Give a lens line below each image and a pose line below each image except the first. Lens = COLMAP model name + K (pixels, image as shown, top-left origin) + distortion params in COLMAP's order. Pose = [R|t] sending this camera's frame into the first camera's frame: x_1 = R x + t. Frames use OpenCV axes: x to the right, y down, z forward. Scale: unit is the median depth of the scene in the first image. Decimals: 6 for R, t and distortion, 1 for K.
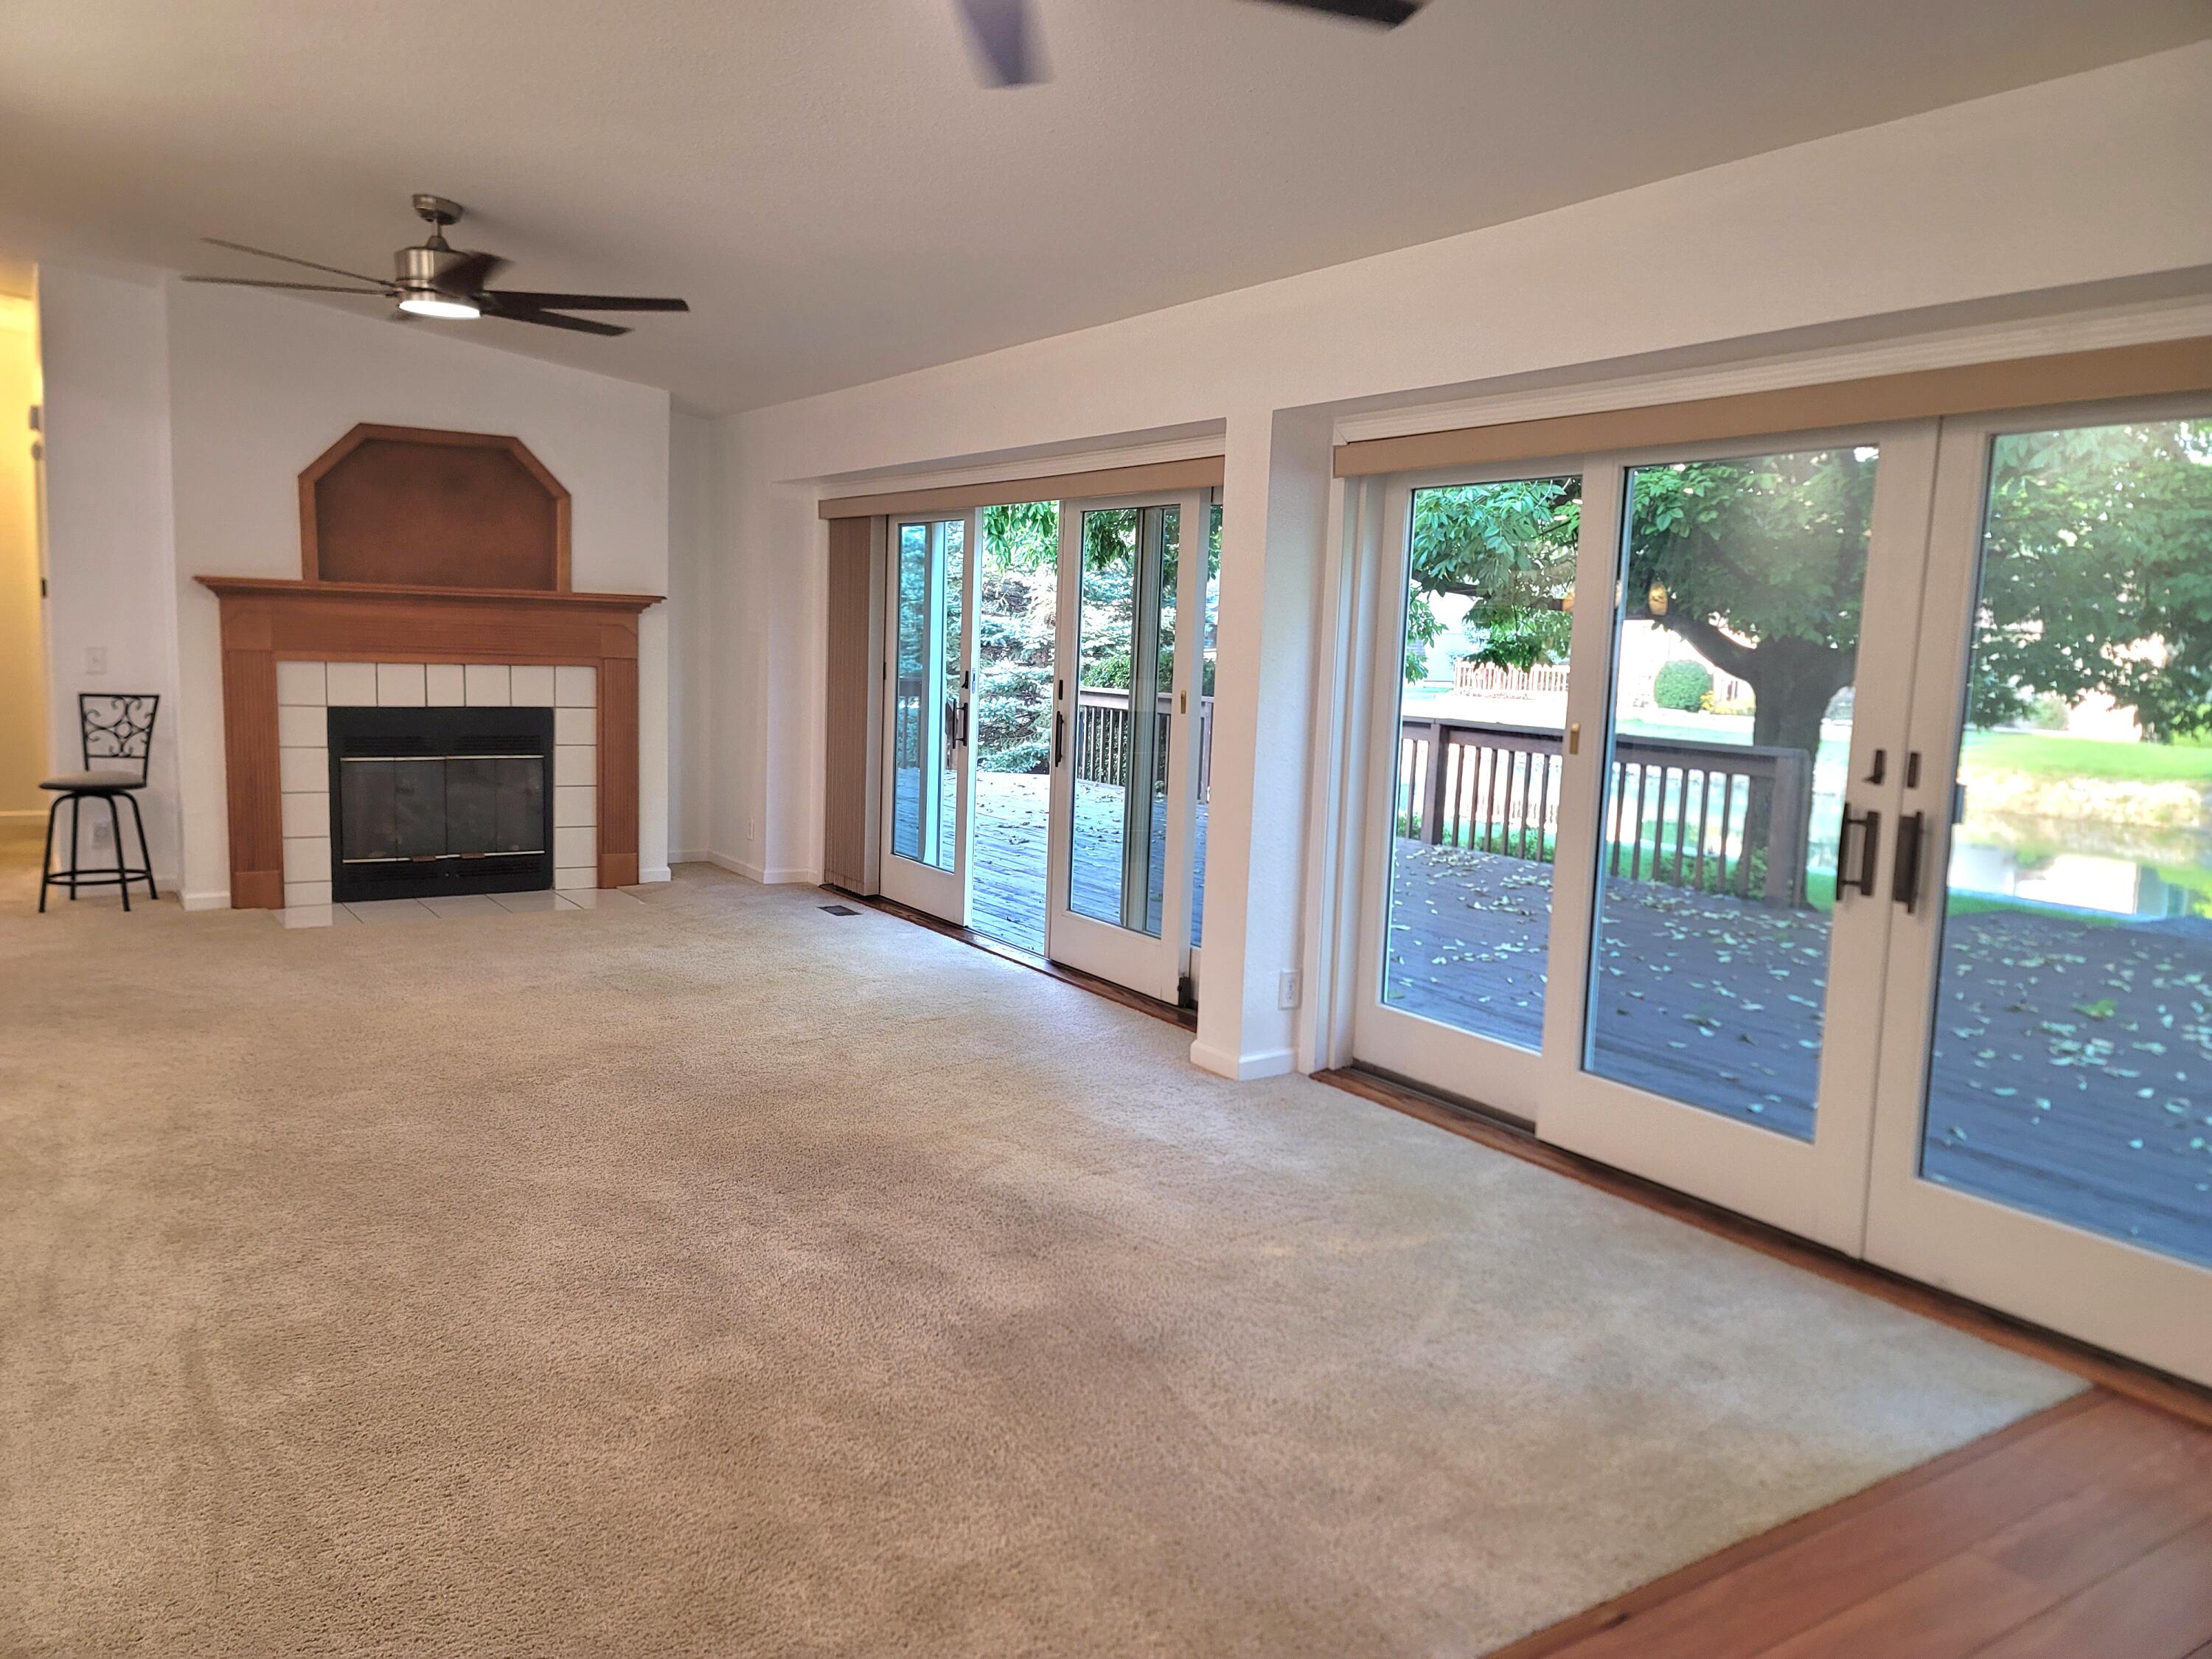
lens RADIAL K [[1609.8, 0, 1111.5], [0, 1609.8, 820.8], [0, 0, 1]] dist [0.095090, -0.098064]
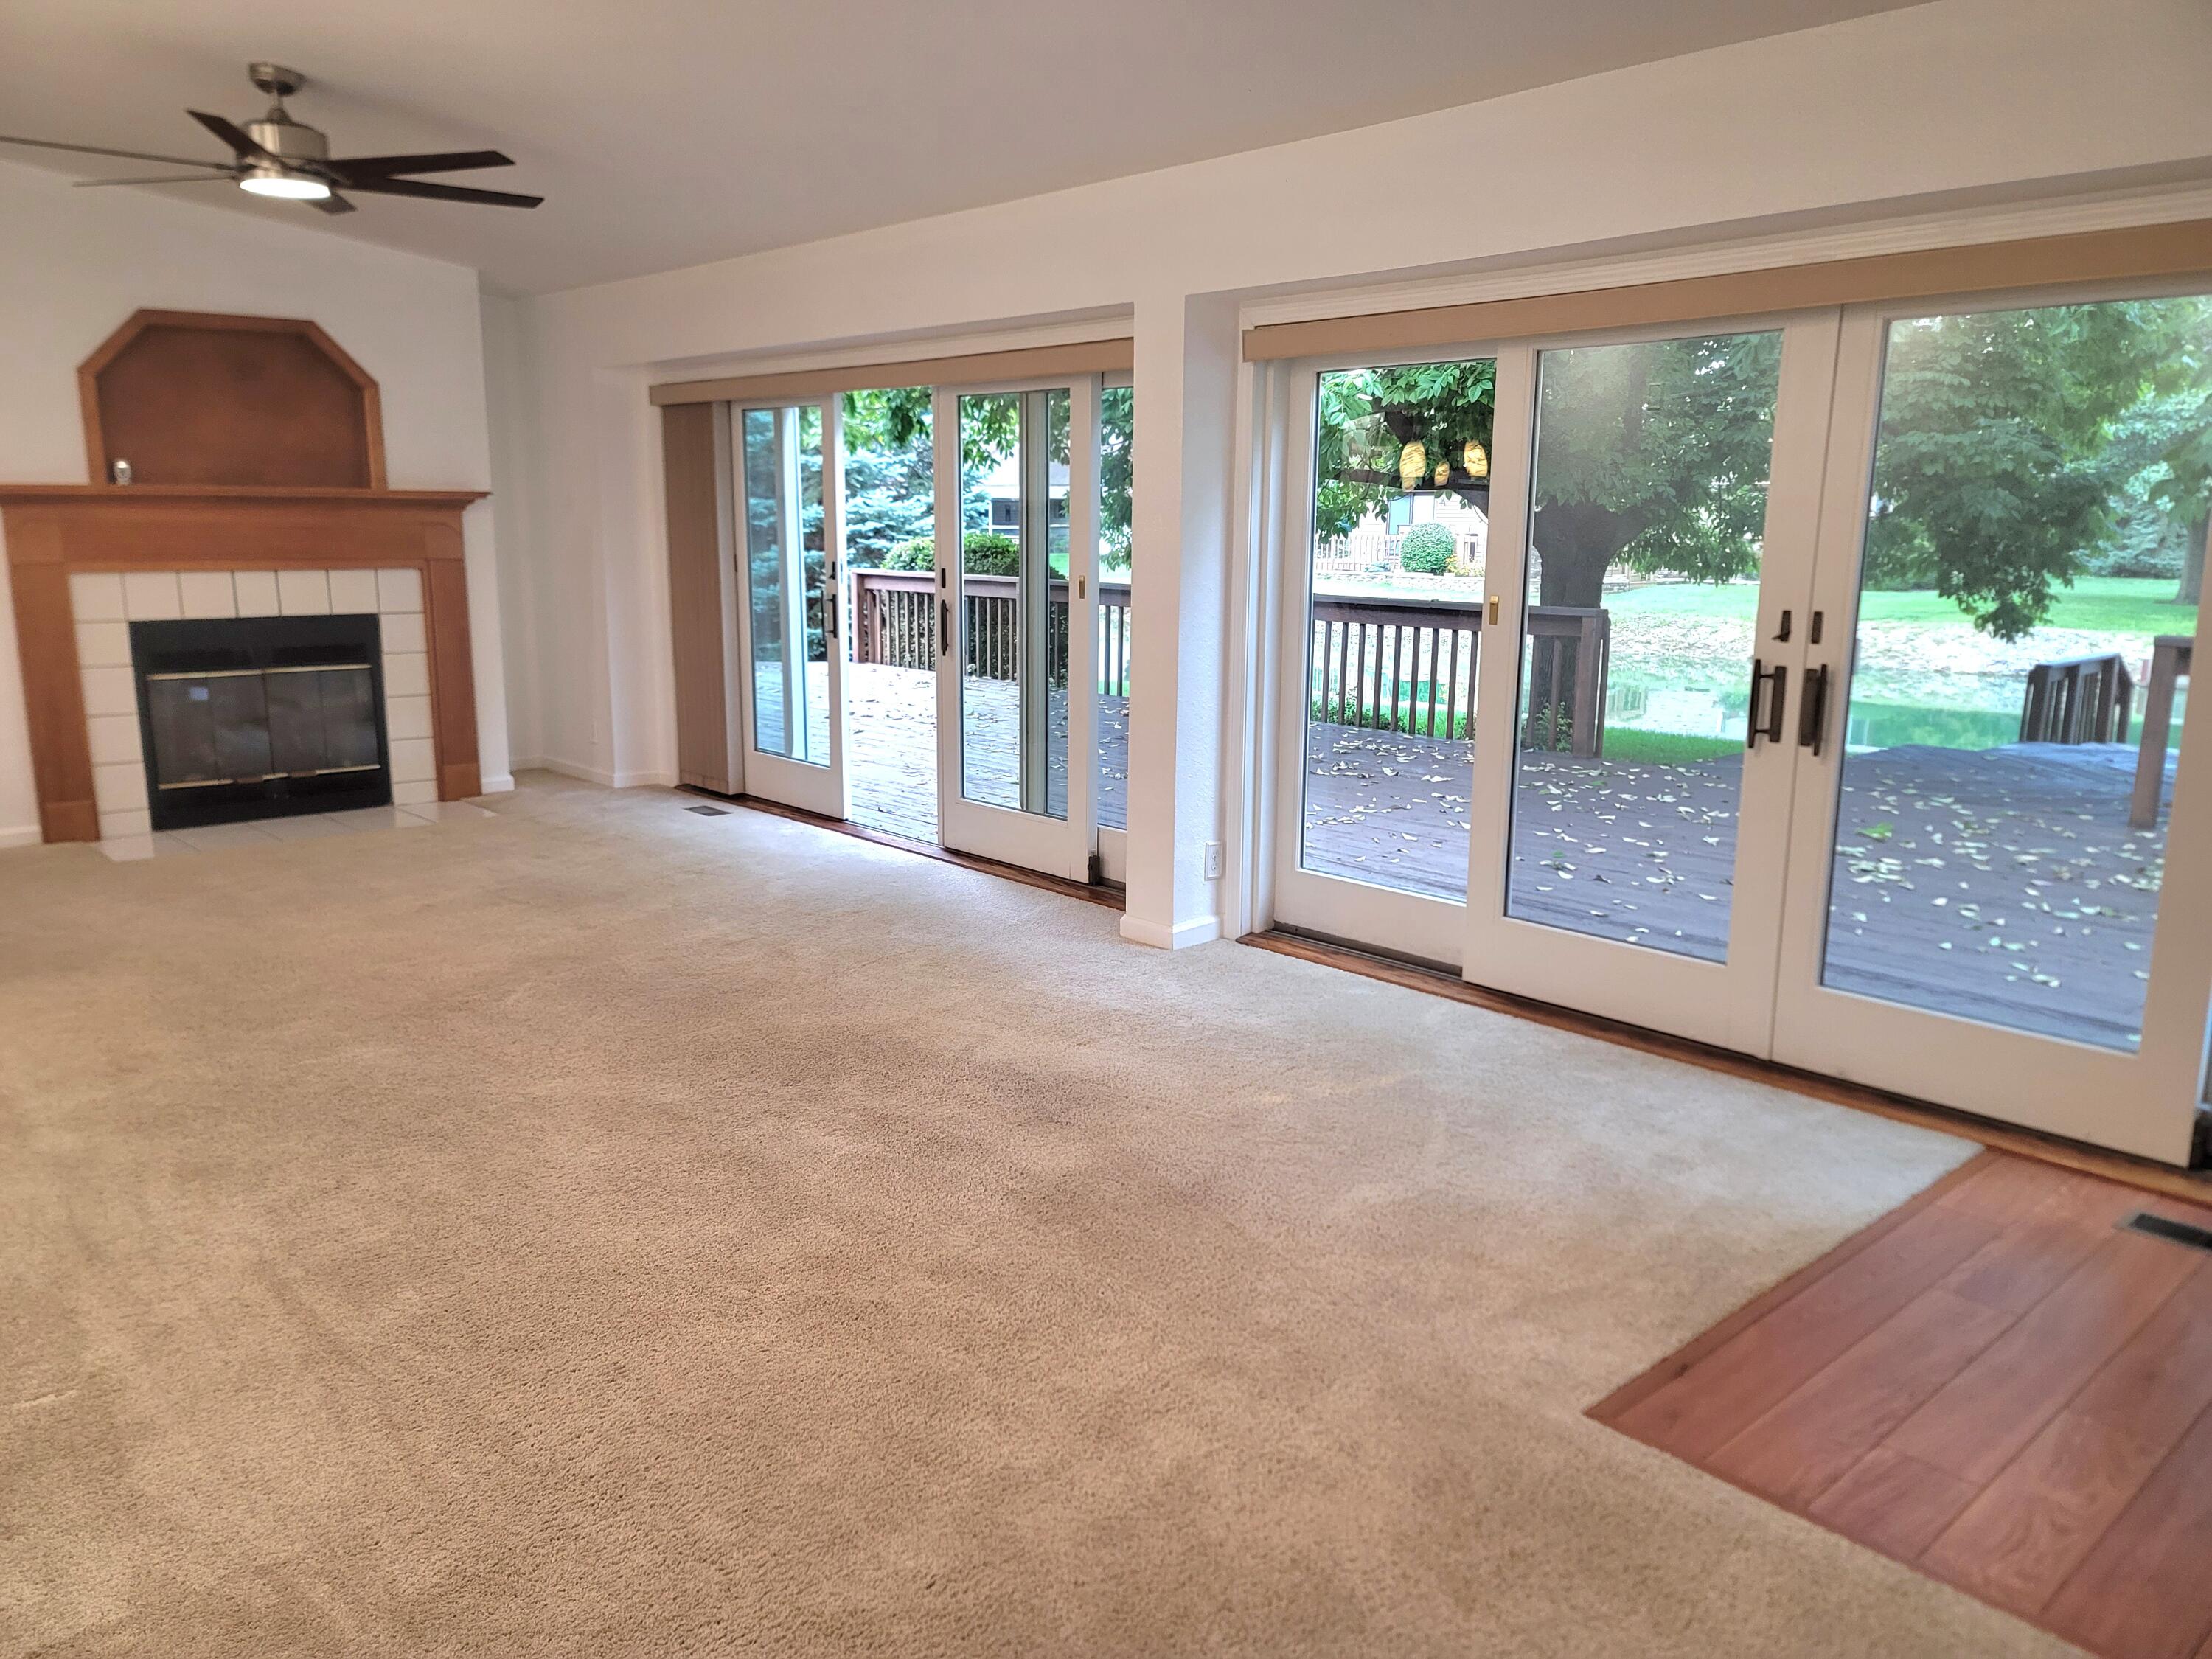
lens RADIAL K [[1624.1, 0, 1100.5], [0, 1624.1, 841.5], [0, 0, 1]] dist [0.060791, -0.050387]
pose [[0.986372, -0.059967, 0.153214, -0.131929], [0.046386, 0.994794, 0.090733, -0.007666], [-0.157858, -0.082390, 0.984019, -0.029350]]
